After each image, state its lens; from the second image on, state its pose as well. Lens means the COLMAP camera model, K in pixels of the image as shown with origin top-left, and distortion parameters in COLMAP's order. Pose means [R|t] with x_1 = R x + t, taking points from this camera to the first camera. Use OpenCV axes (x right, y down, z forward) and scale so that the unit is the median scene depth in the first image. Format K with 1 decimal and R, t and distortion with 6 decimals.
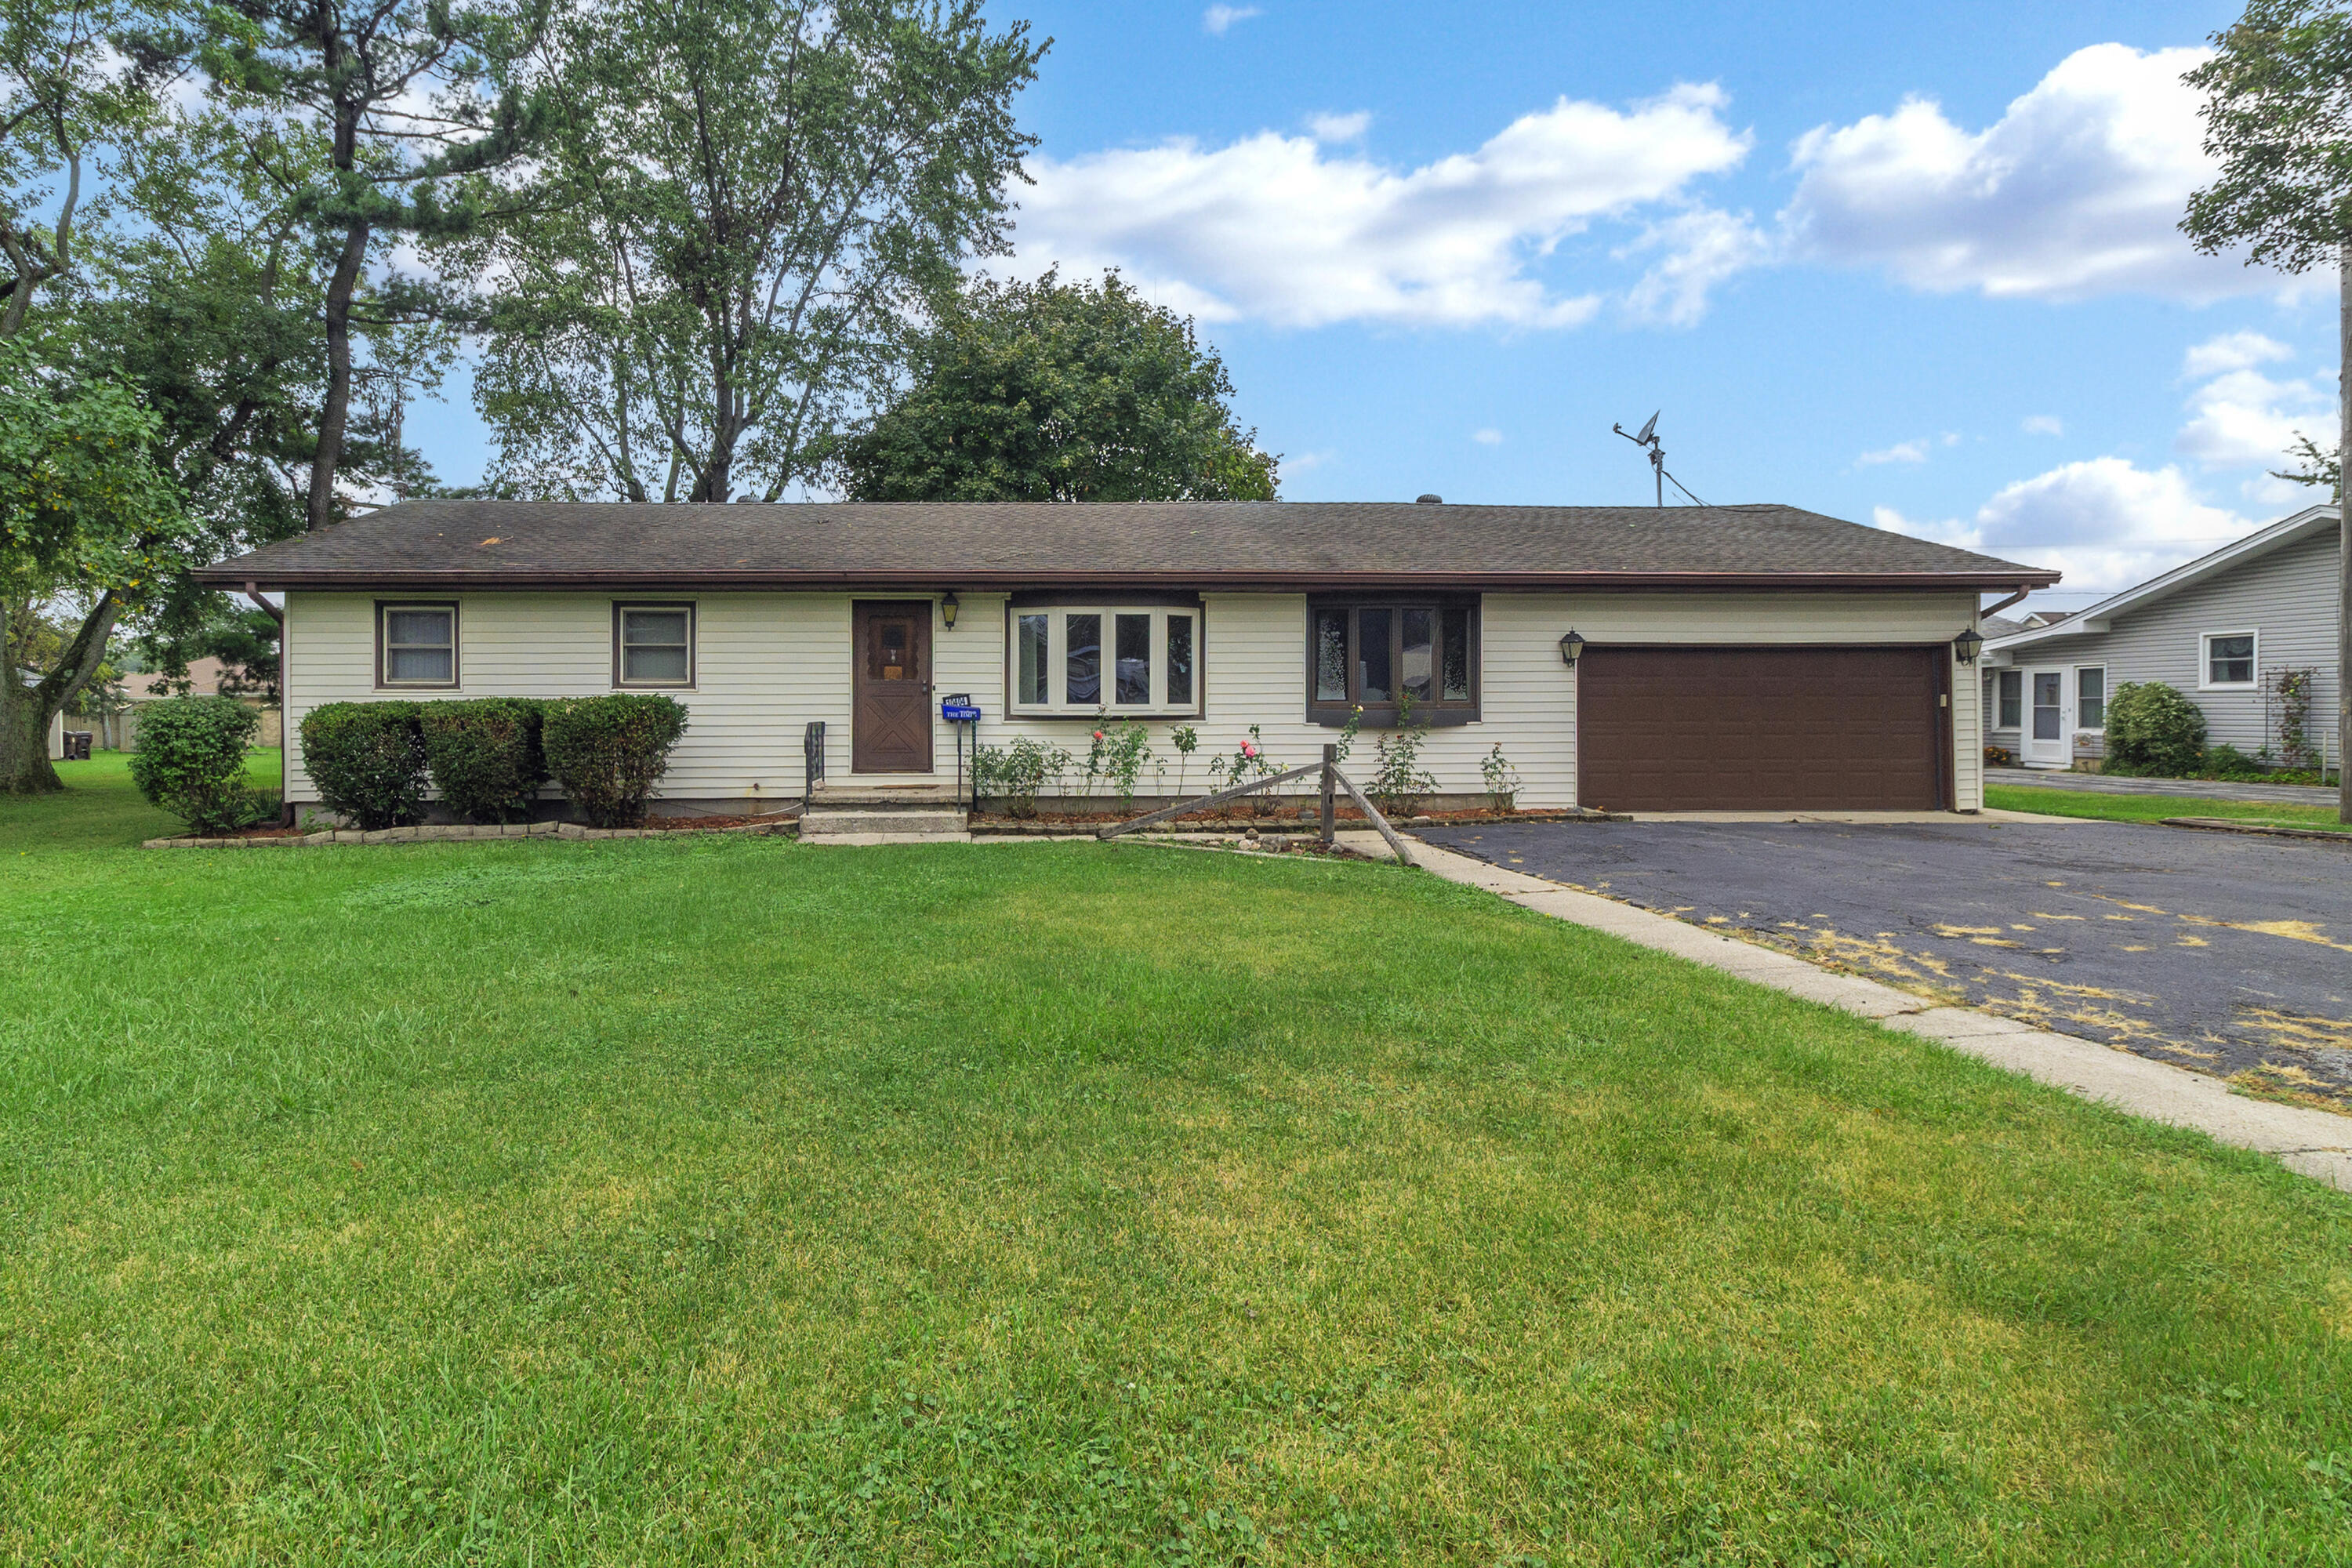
lens RADIAL K [[1172.3, 0, 1174.0], [0, 1172.3, 725.1], [0, 0, 1]] dist [0.005504, 0.000803]
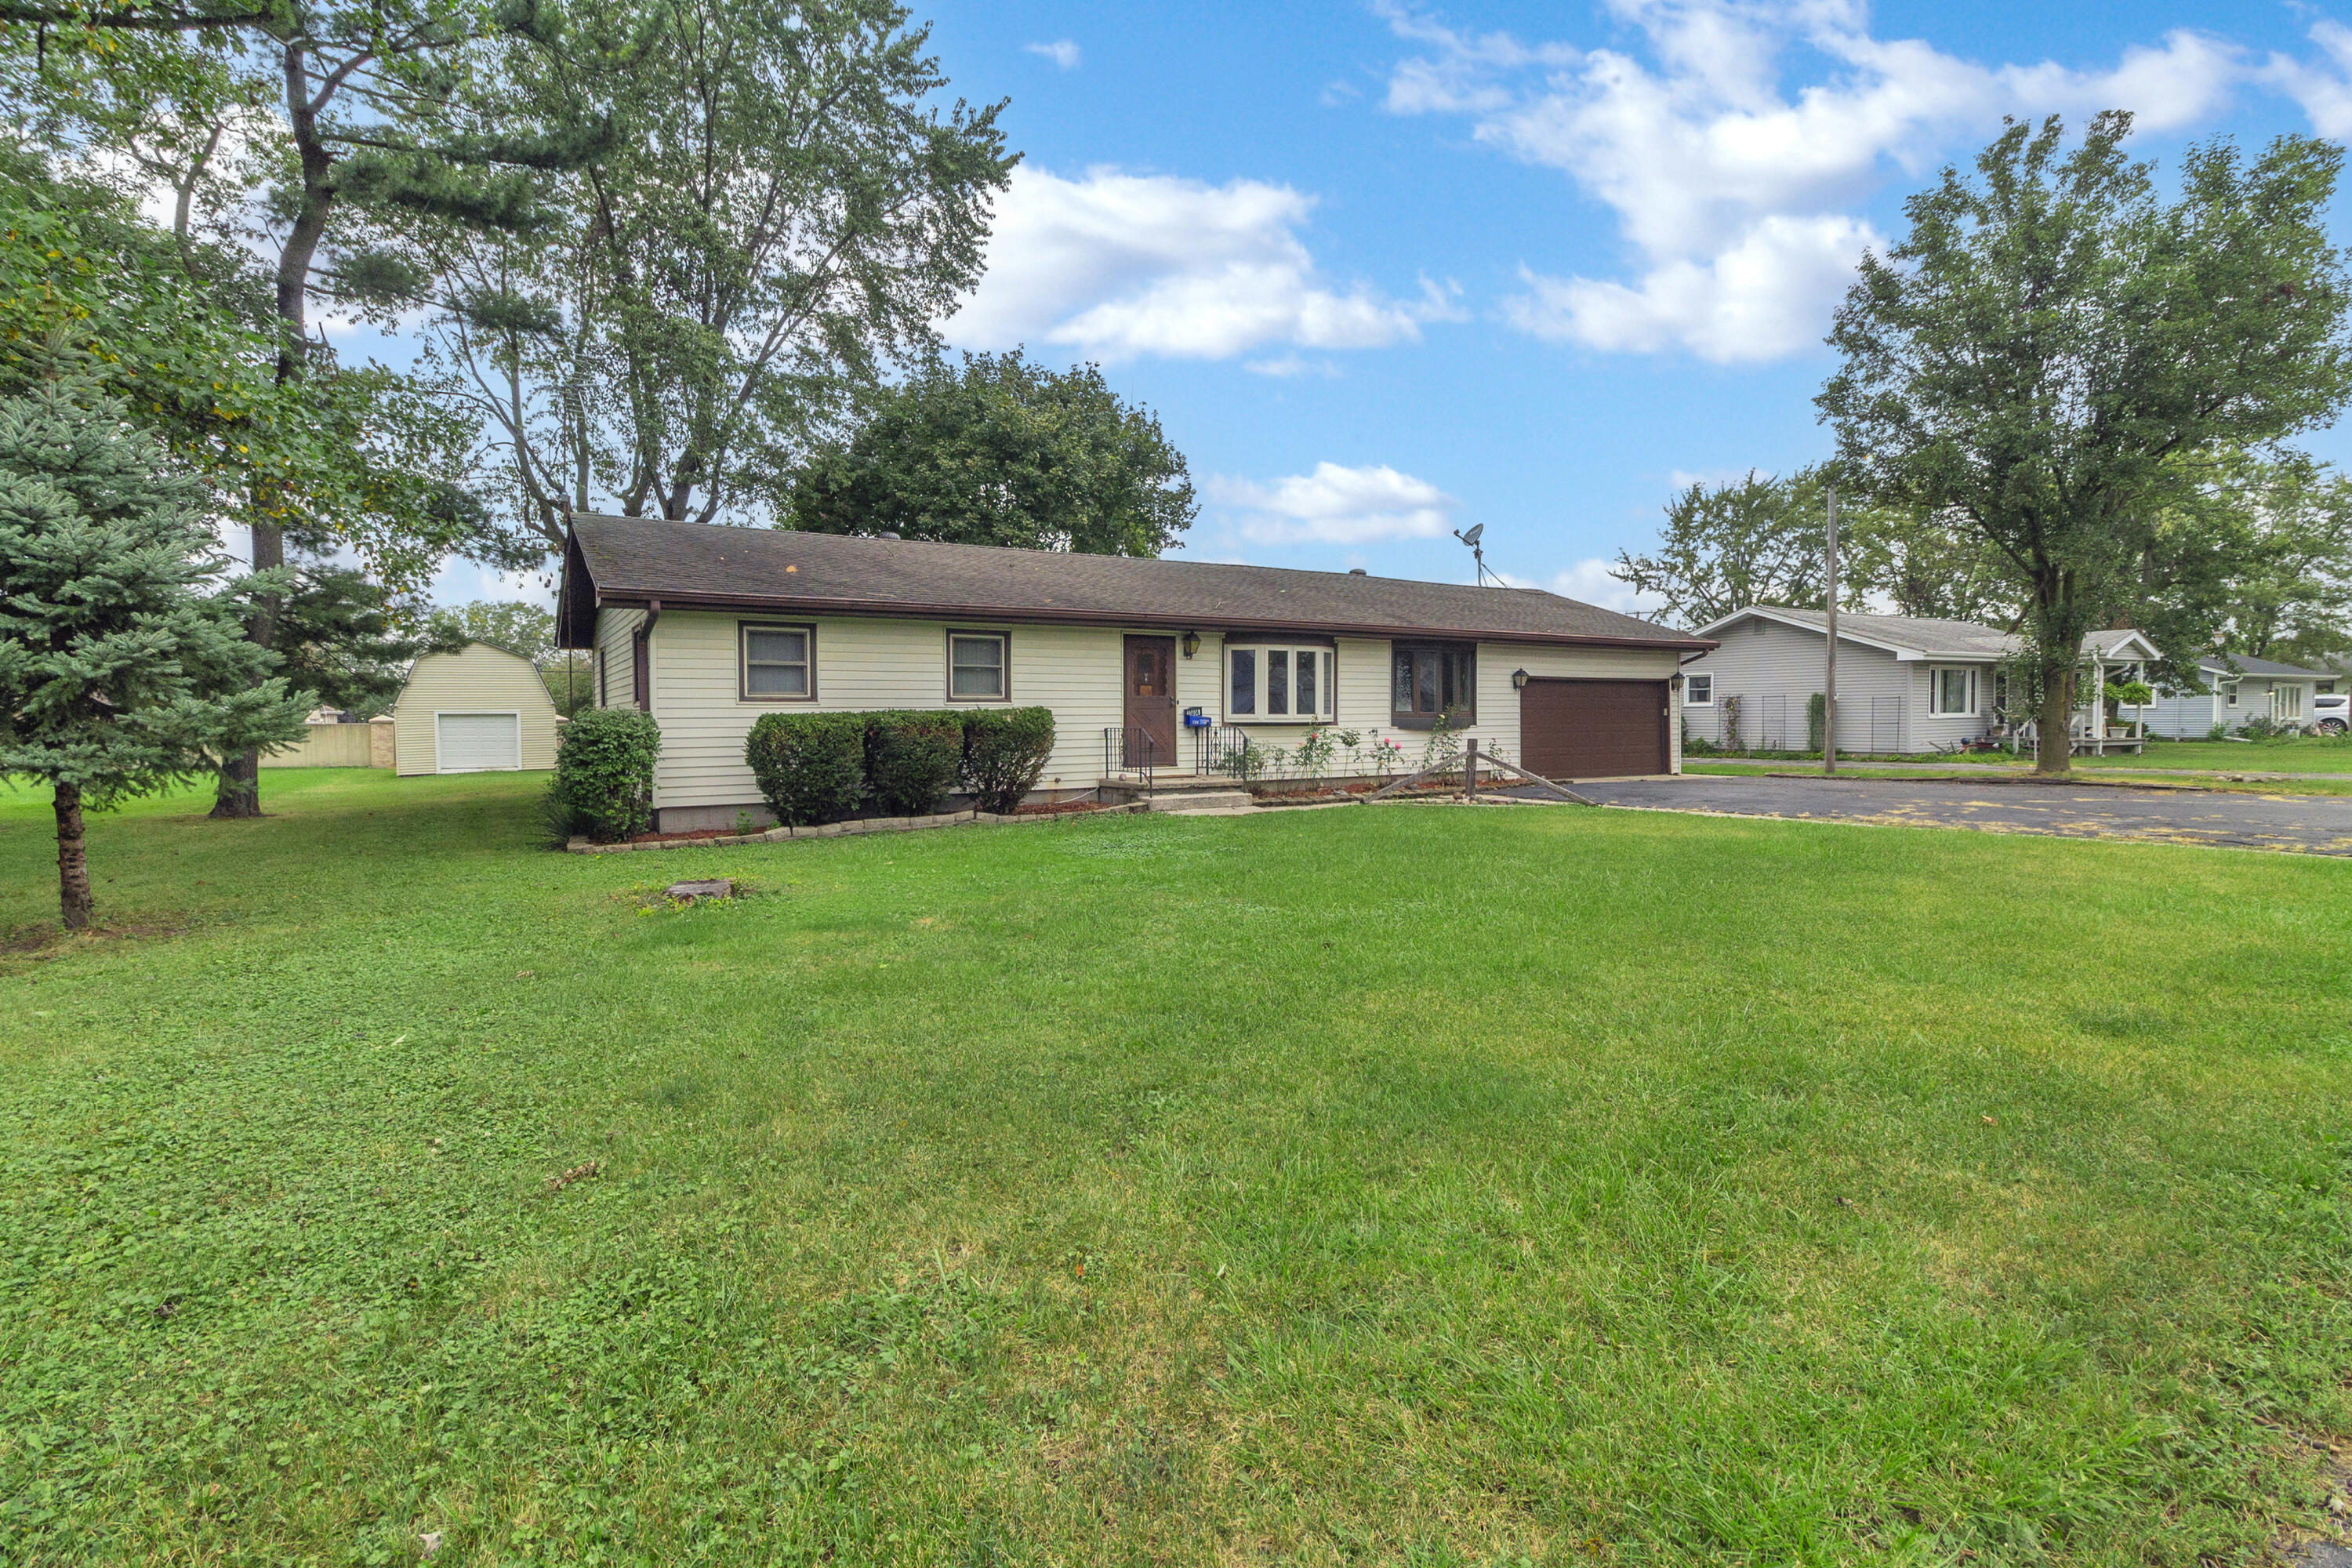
lens RADIAL K [[1172.3, 0, 1174.0], [0, 1172.3, 725.1], [0, 0, 1]] dist [0.005504, 0.000803]
pose [[0.860869, -0.005684, 0.508795, -0.883578], [0.014384, 0.999810, -0.013168, 0.011527], [-0.508623, 0.018654, 0.860787, -0.139374]]
